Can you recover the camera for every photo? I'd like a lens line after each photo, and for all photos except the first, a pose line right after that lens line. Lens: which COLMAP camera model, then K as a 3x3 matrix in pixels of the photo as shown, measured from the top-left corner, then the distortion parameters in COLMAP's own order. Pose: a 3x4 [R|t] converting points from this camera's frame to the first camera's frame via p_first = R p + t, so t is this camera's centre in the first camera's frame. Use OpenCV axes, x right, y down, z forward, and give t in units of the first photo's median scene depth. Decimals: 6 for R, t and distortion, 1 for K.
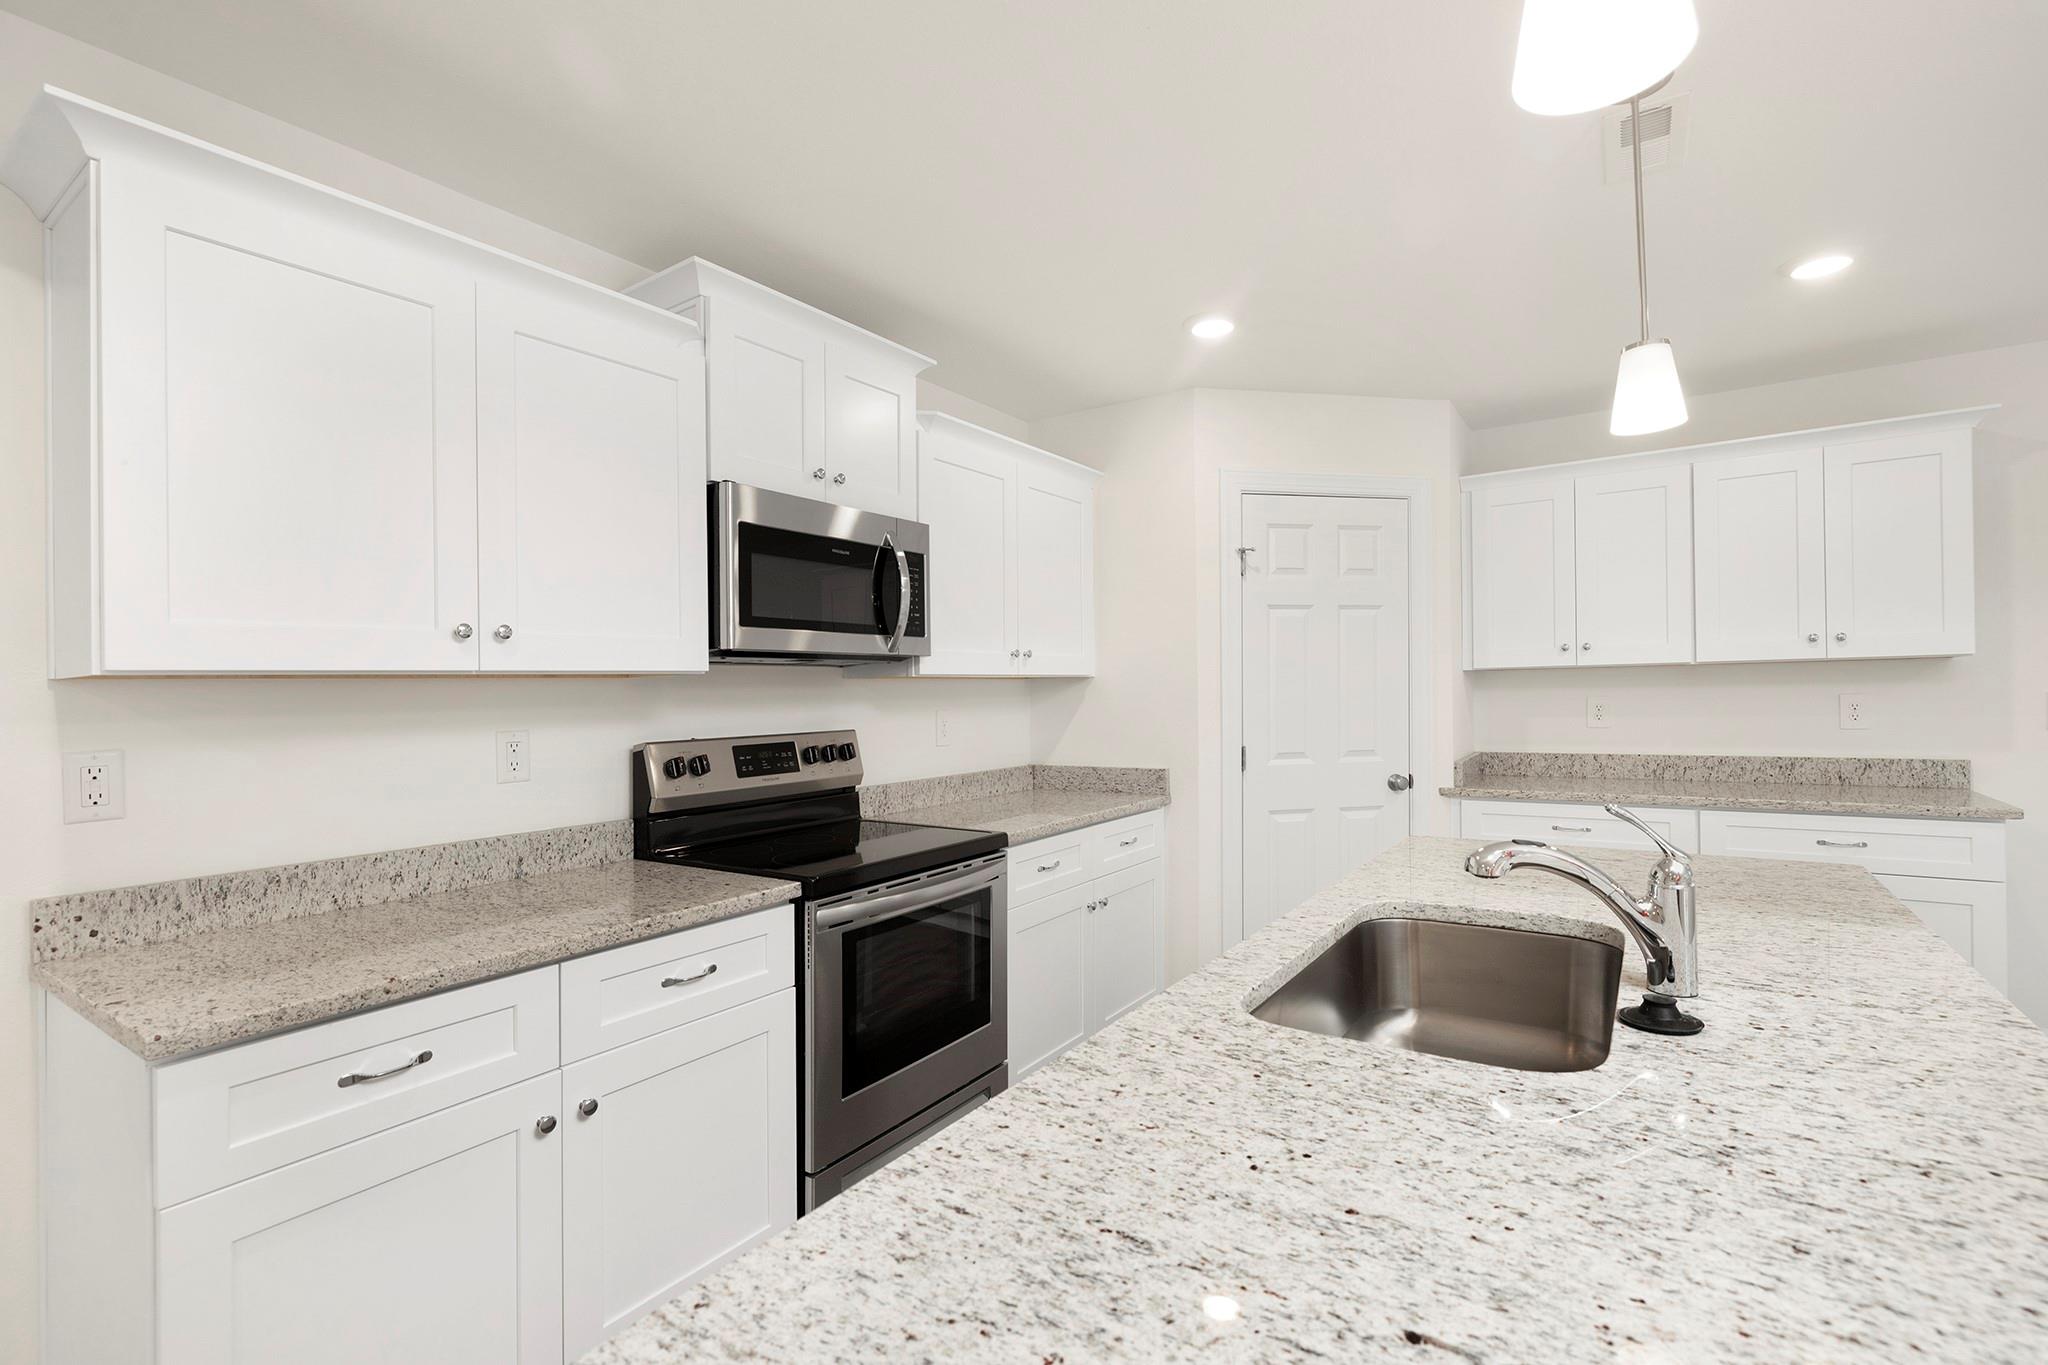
lens RADIAL K [[943.2, 0, 1006.8], [0, 943.2, 684.9], [0, 0, 1]] dist [0.004936, 0.000409]
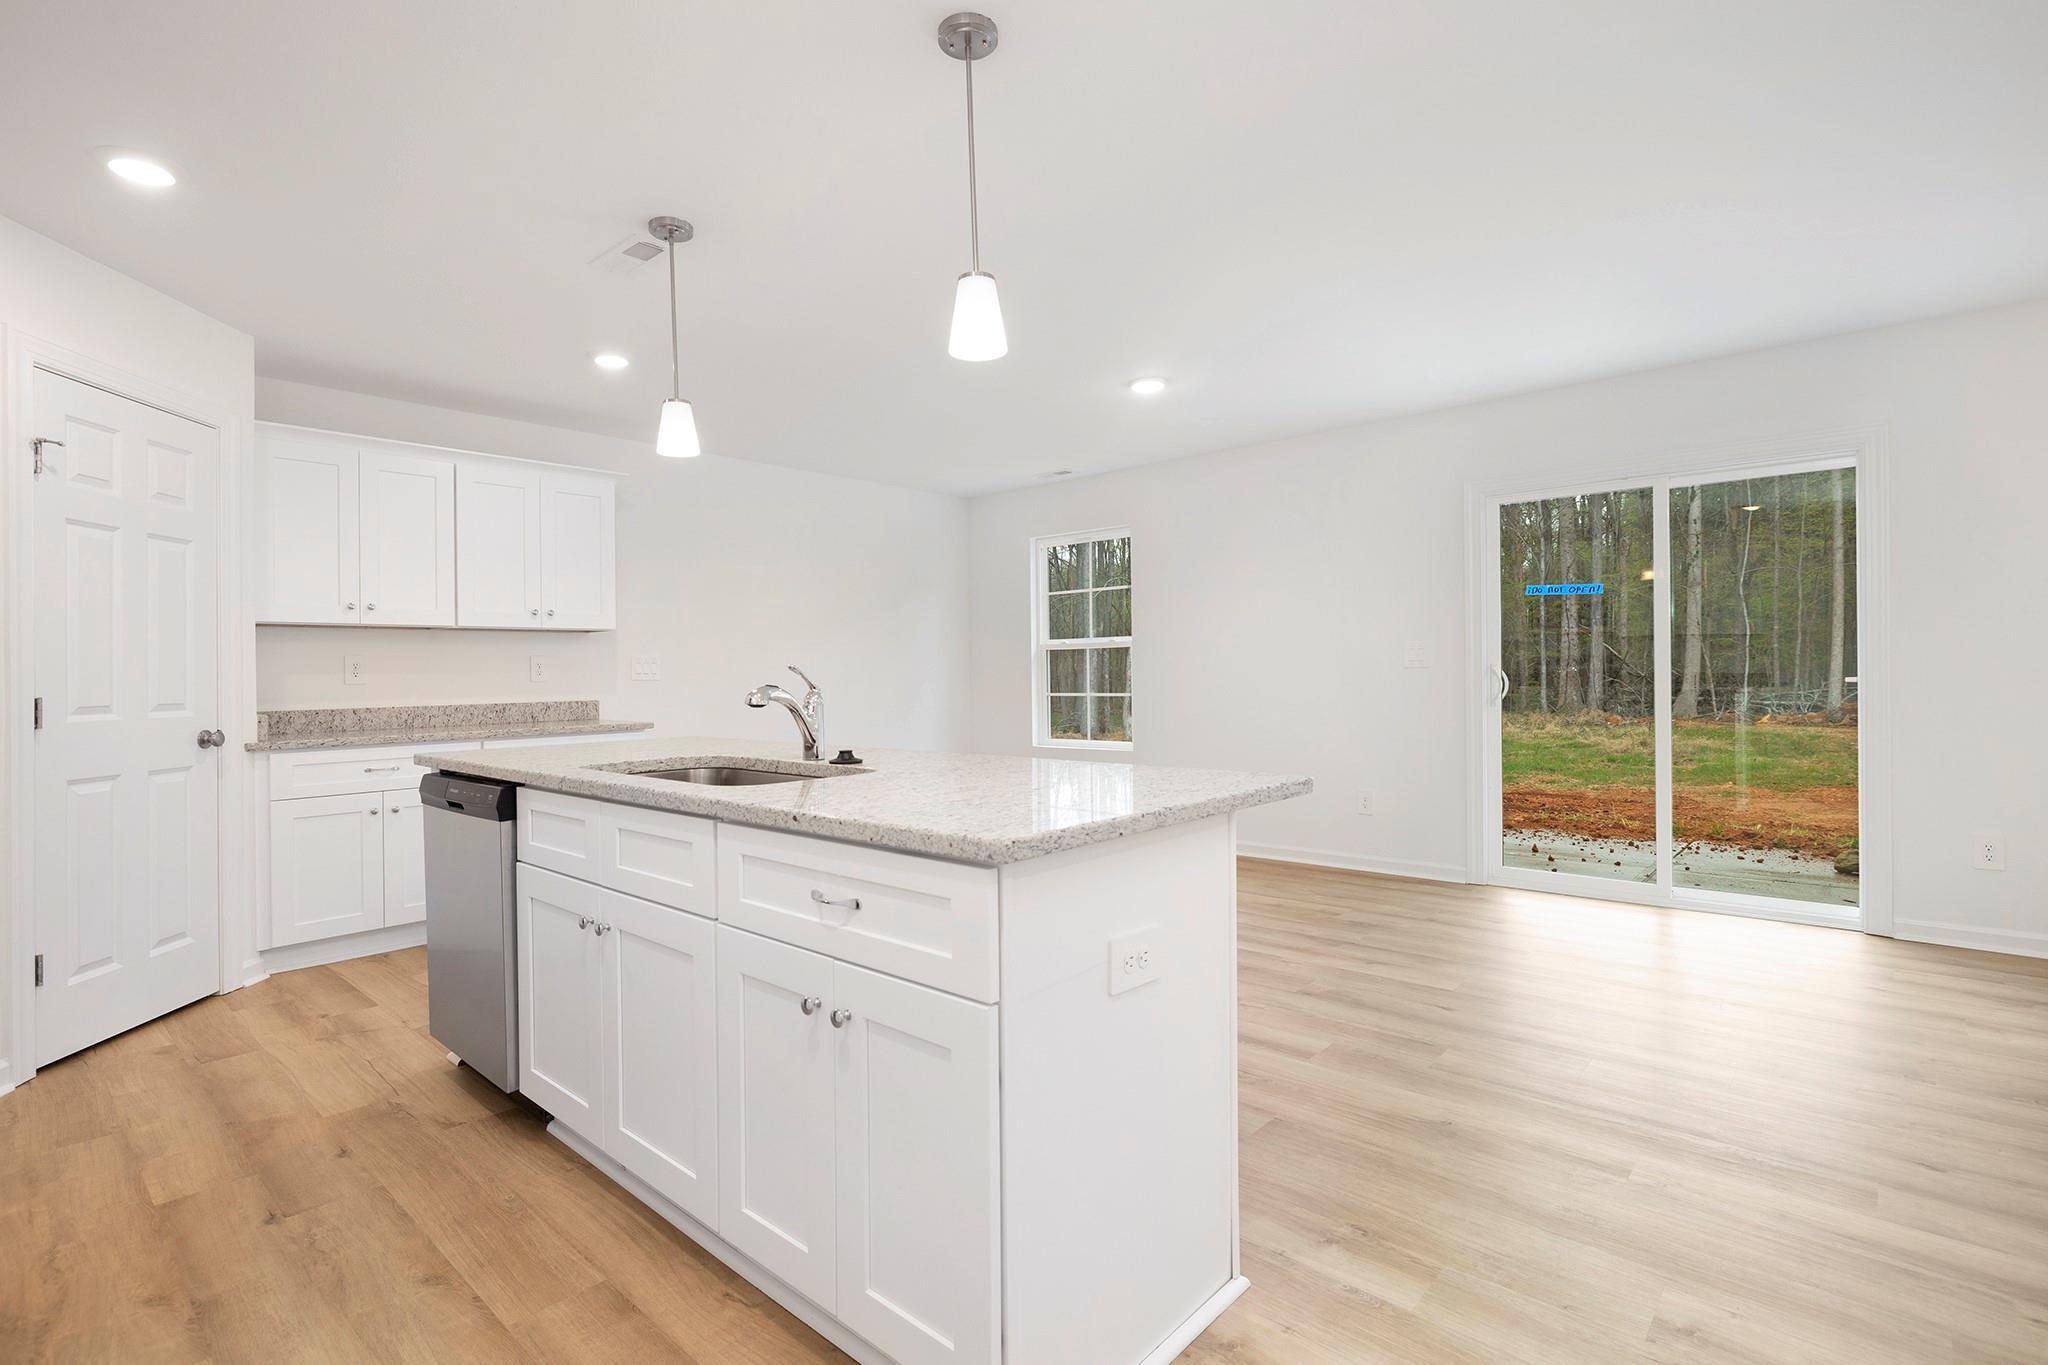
lens RADIAL K [[964.8, 0, 1036.5], [0, 964.8, 679.9], [0, 0, 1]] dist [-0.009942, 0.000451]
pose [[0.120686, 0.009583, 0.992645, -0.536042], [0.006252, 0.999926, -0.010414, 0.081024], [-0.992671, 0.007462, 0.120617, 0.130333]]
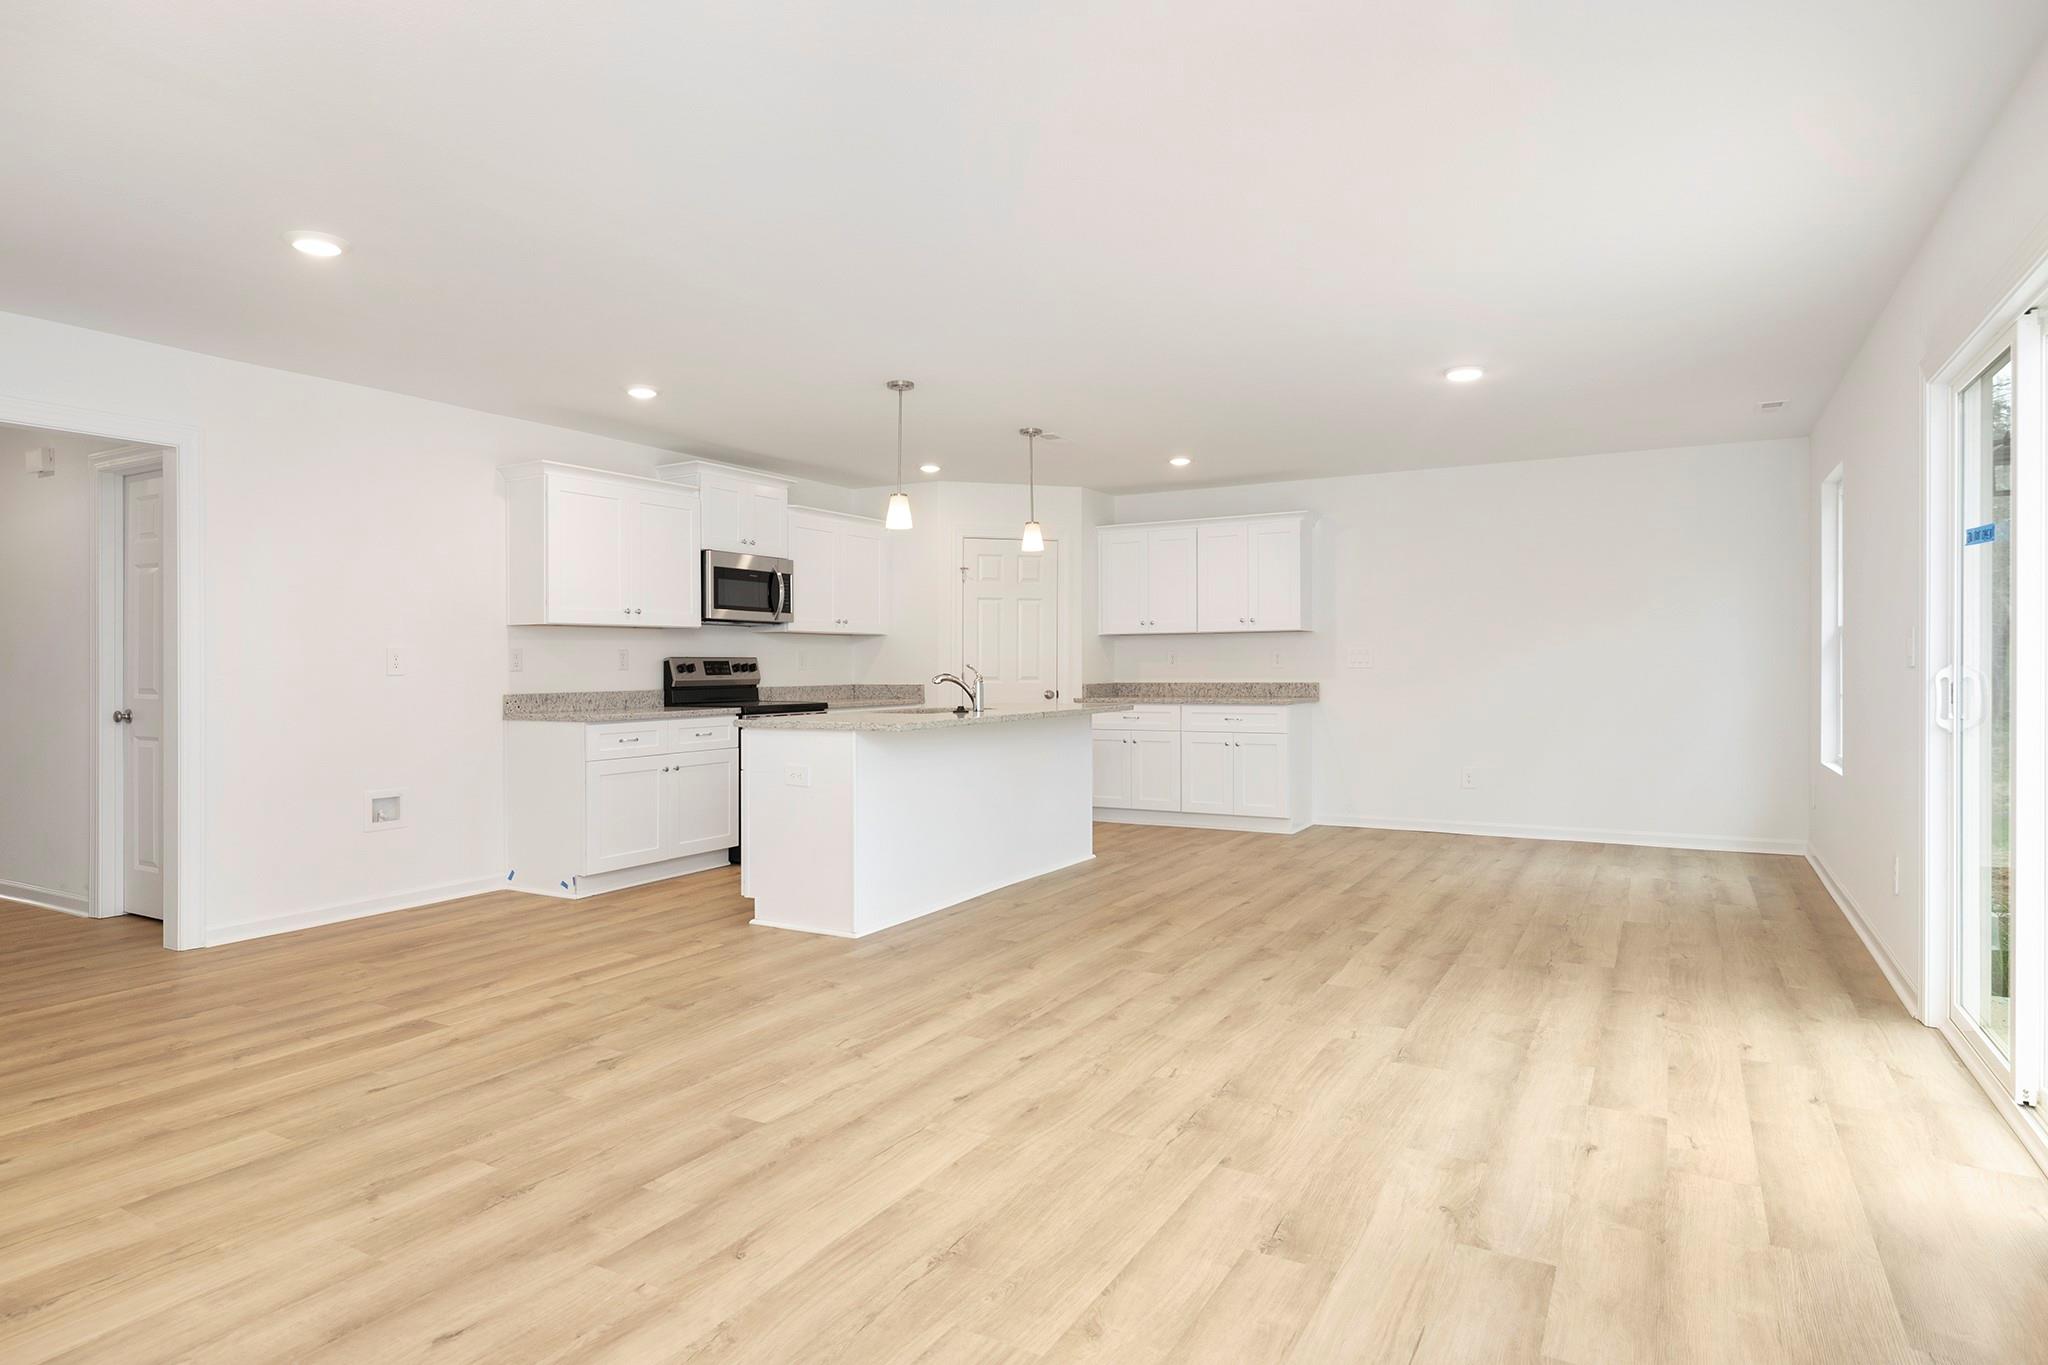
lens RADIAL K [[1176.2, 0, 1003.7], [0, 1176.2, 688.2], [0, 0, 1]] dist [-0.001115, 0.001549]
pose [[0.996498, 0.011240, 0.082852, 0.175991], [-0.013206, 0.999643, 0.023219, 0.051393], [-0.082561, -0.024231, 0.996291, -1.712184]]
